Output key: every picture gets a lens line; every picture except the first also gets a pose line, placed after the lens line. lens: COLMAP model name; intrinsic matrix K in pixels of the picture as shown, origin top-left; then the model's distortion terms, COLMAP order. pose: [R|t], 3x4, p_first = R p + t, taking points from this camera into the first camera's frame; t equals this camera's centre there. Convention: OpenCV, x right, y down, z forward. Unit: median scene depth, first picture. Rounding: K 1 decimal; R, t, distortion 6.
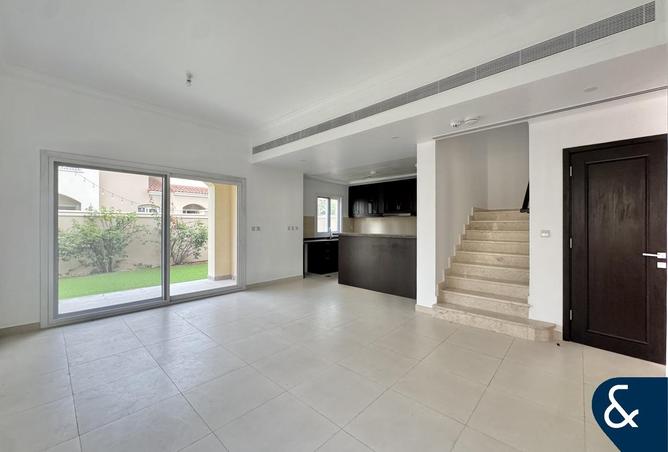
lens RADIAL K [[264.1, 0, 333.6], [0, 264.1, 224.1], [0, 0, 1]] dist [0.000806, 0.000019]
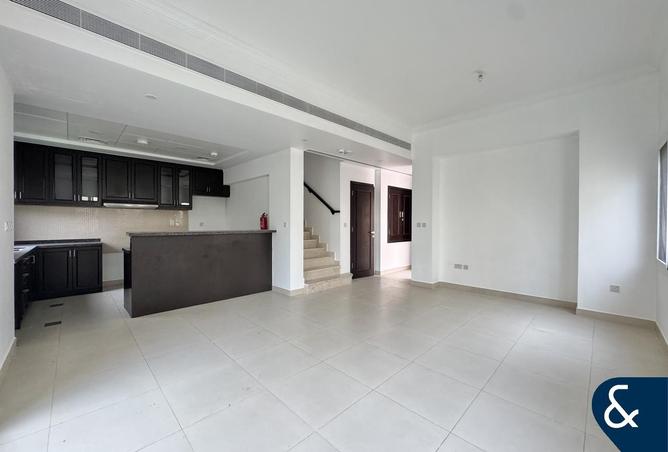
lens RADIAL K [[264.1, 0, 333.6], [0, 264.1, 225.0], [0, 0, 1]] dist [0.000806, 0.000019]
pose [[0.052497, -0.018900, 0.998442, -0.948478], [-0.009120, 0.999770, 0.019405, 0.000447], [-0.998579, -0.010124, 0.052313, 0.906296]]
